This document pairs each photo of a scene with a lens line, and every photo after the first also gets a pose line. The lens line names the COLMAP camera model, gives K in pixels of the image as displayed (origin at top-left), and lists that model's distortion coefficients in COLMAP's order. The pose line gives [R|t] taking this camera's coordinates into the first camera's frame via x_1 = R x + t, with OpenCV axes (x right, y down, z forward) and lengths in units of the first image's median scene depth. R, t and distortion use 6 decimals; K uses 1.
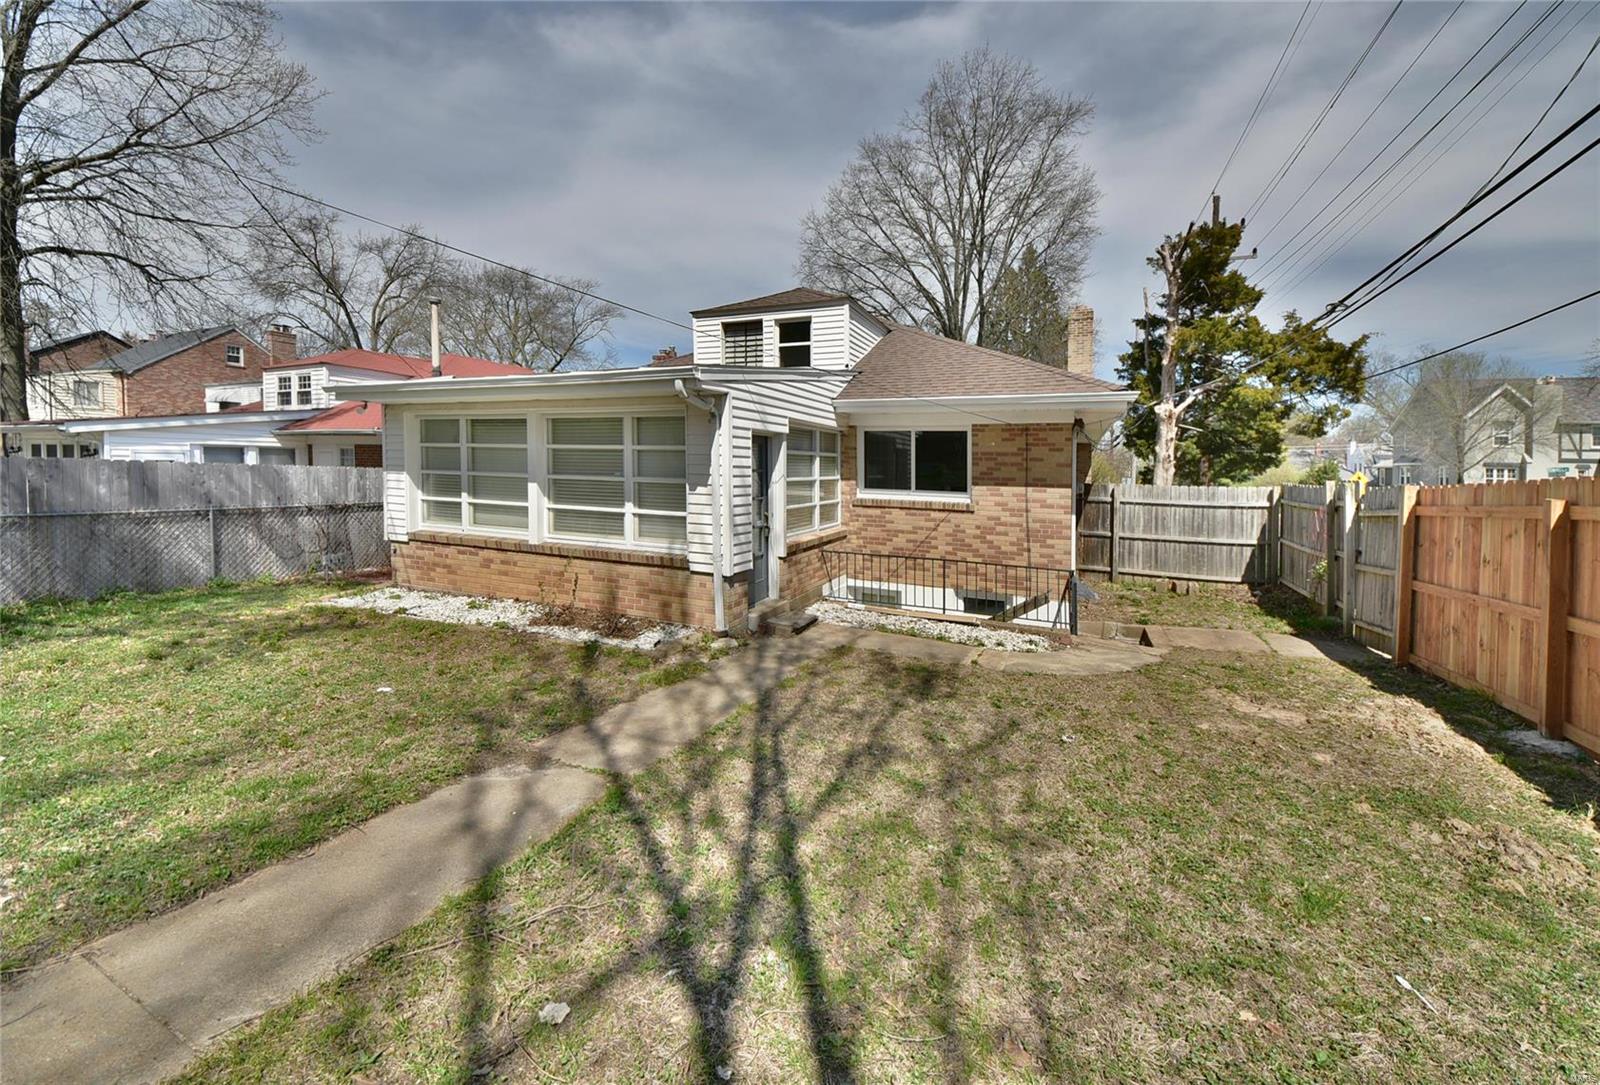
lens RADIAL K [[619.4, 0, 834.9], [0, 619.4, 543.1], [0, 0, 1]] dist [-0.003161, 0.000192]
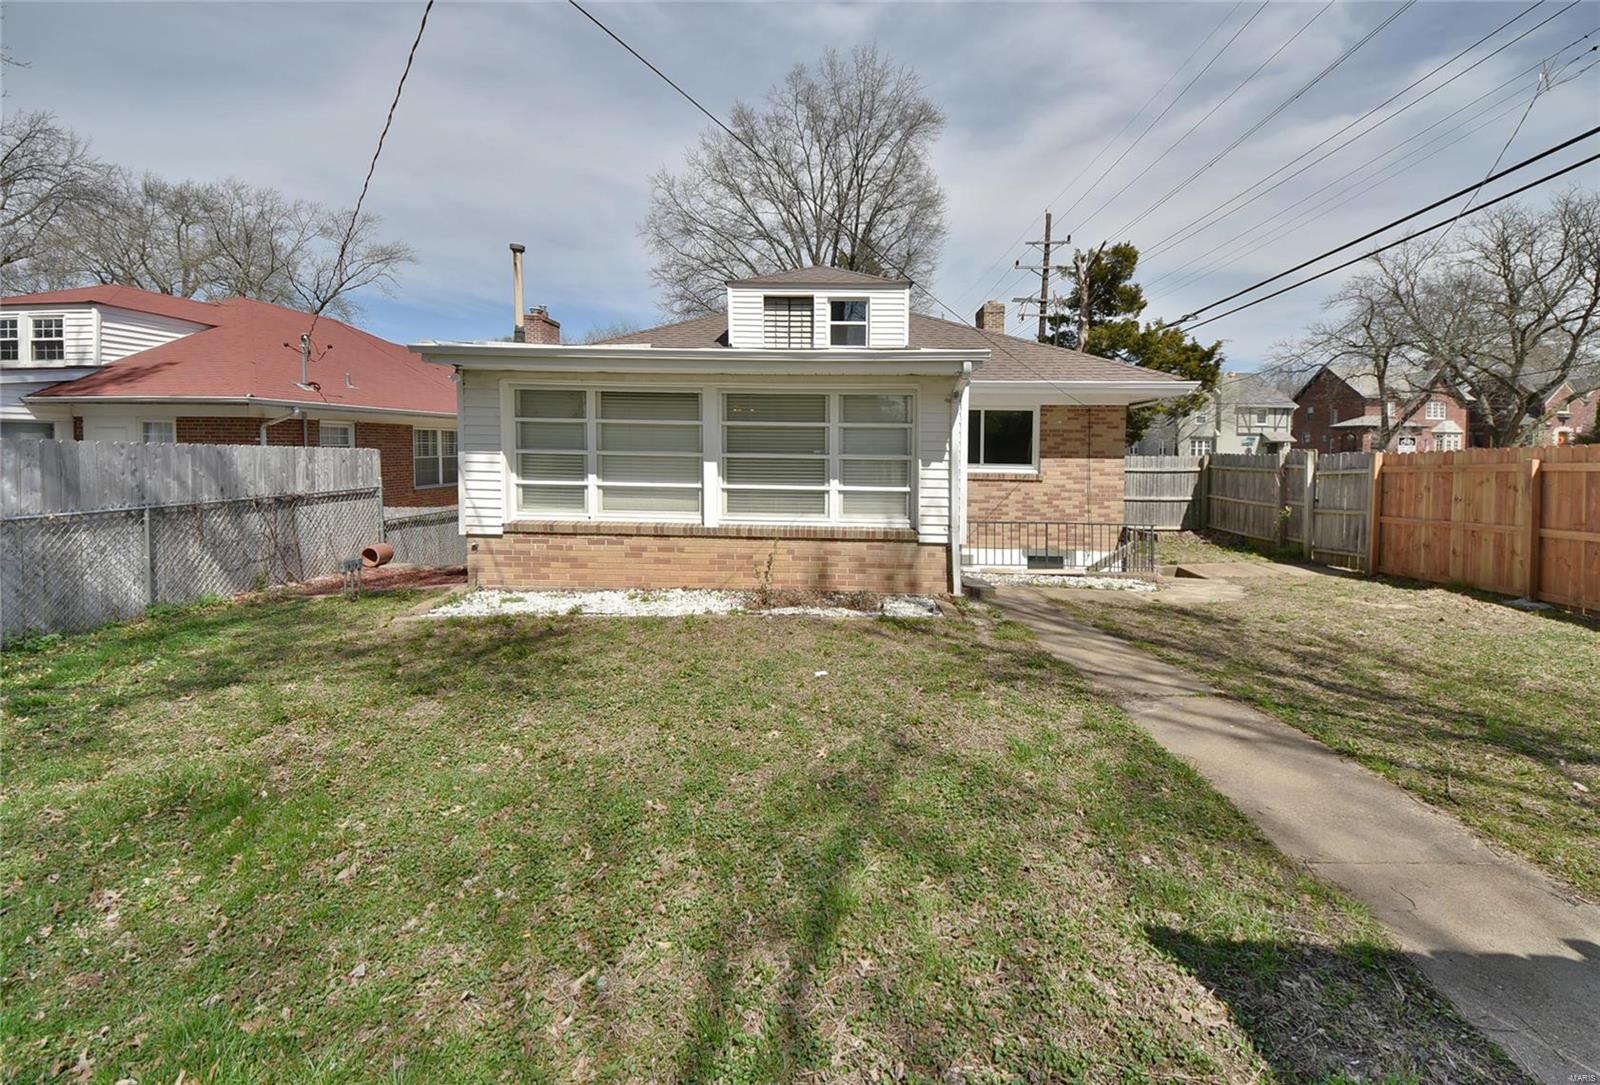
lens RADIAL K [[619.4, 0, 850.4], [0, 619.4, 533.9], [0, 0, 1]] dist [-0.003161, 0.000192]
pose [[0.932245, -0.059509, 0.356900, -0.549057], [0.050830, 0.998140, 0.033657, -0.008661], [-0.358239, -0.013236, 0.933536, 0.046798]]
